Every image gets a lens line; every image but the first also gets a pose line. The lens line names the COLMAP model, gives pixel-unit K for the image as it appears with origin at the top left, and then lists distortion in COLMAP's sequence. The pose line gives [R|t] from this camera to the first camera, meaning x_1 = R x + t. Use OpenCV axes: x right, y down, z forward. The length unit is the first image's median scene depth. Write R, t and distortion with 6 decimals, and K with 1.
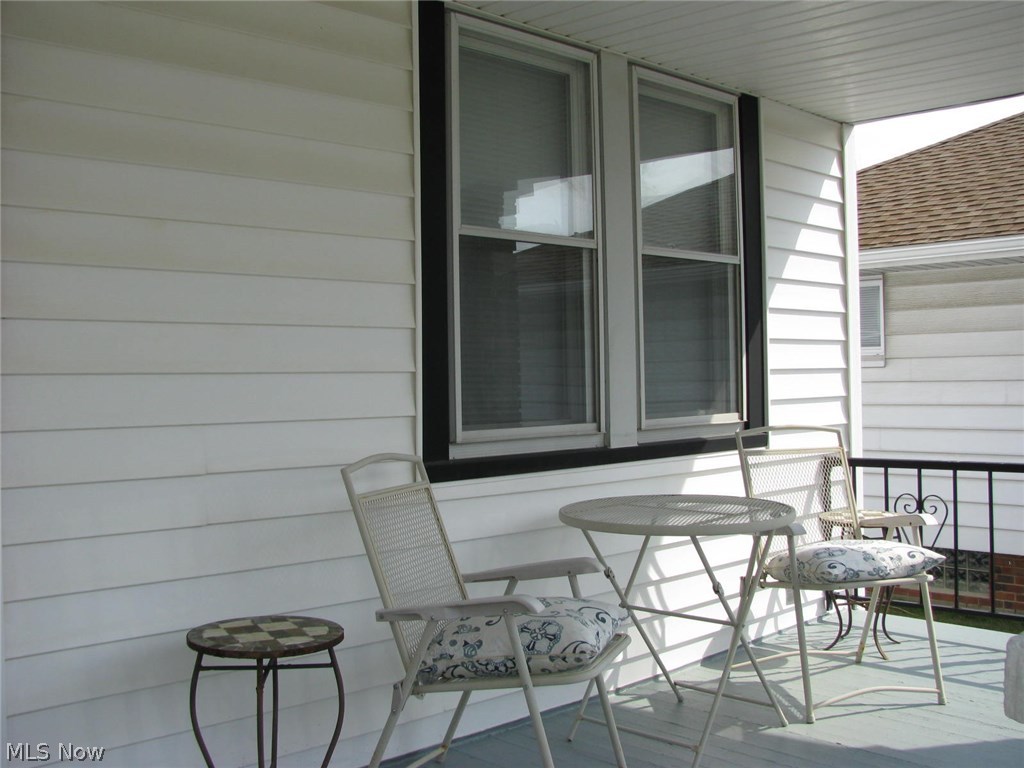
lens RADIAL K [[1082.4, 0, 512.0], [0, 1082.4, 384.0], [0, 0, 1]] dist [-0.215649, 0.281119]
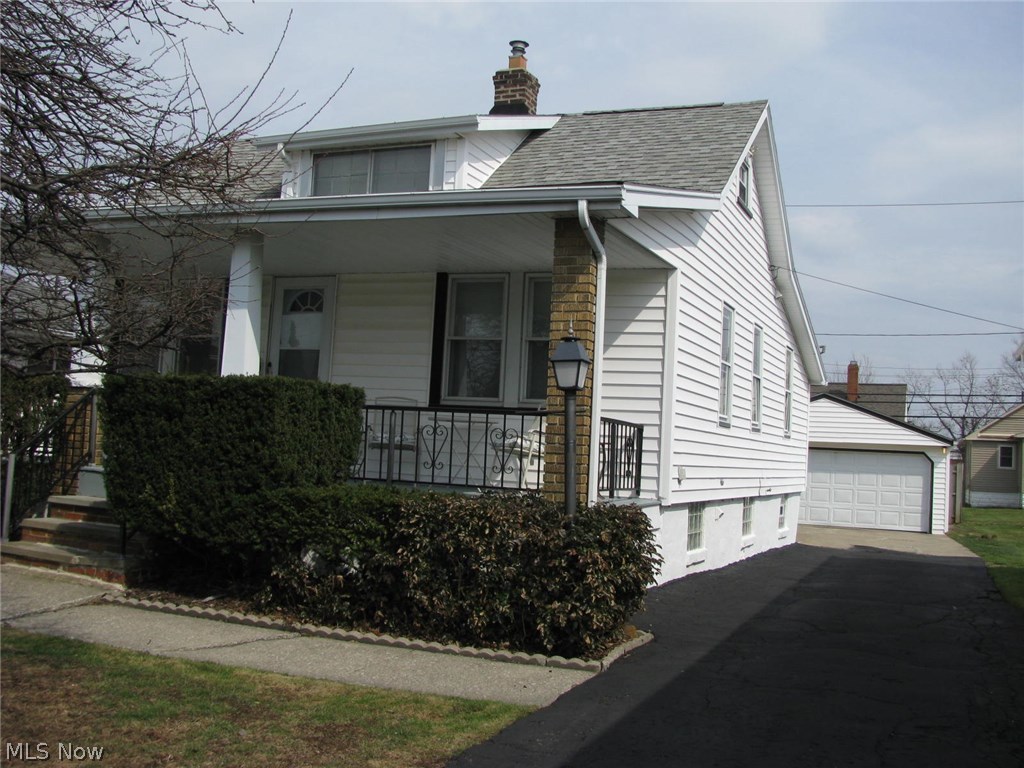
lens RADIAL K [[1082.4, 0, 512.0], [0, 1082.4, 384.0], [0, 0, 1]] dist [-0.215649, 0.281119]
pose [[0.412701, -0.021387, -0.910616, 2.701722], [-0.066396, 0.996358, -0.053493, 0.147875], [0.908444, 0.082538, 0.409778, -0.186149]]
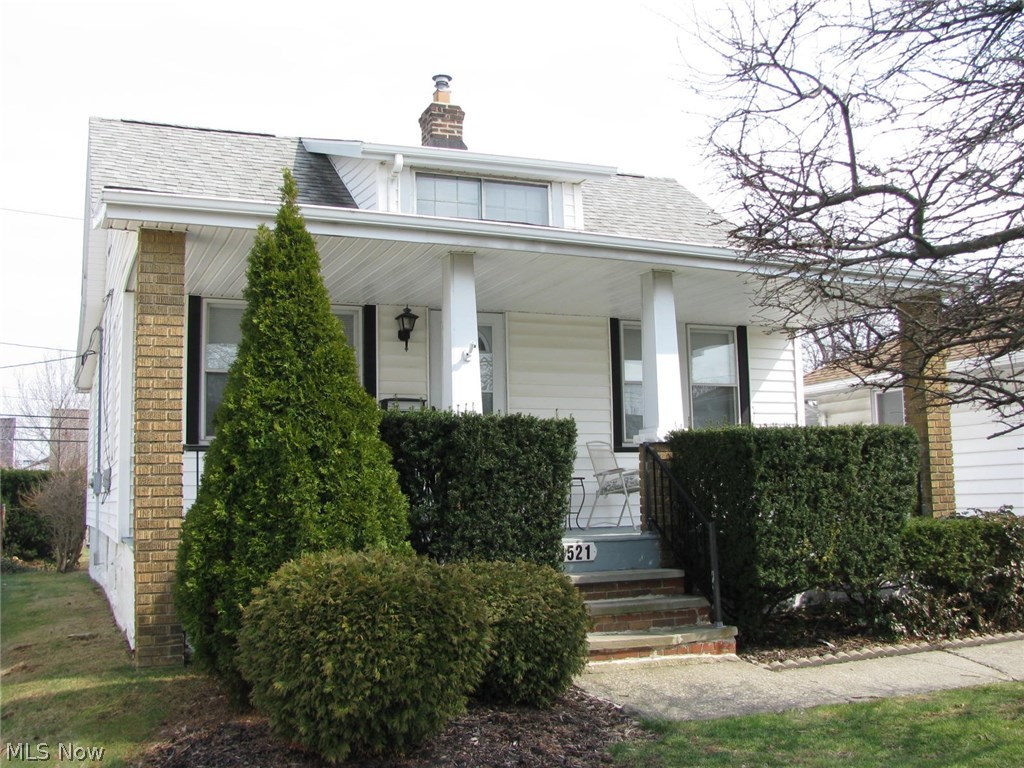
lens RADIAL K [[1082.4, 0, 512.0], [0, 1082.4, 384.0], [0, 0, 1]] dist [-0.215649, 0.281119]
pose [[0.942153, -0.036645, -0.333175, 0.670755], [0.002425, 0.994725, -0.102549, 0.192596], [0.335175, 0.095809, 0.937272, -2.096213]]
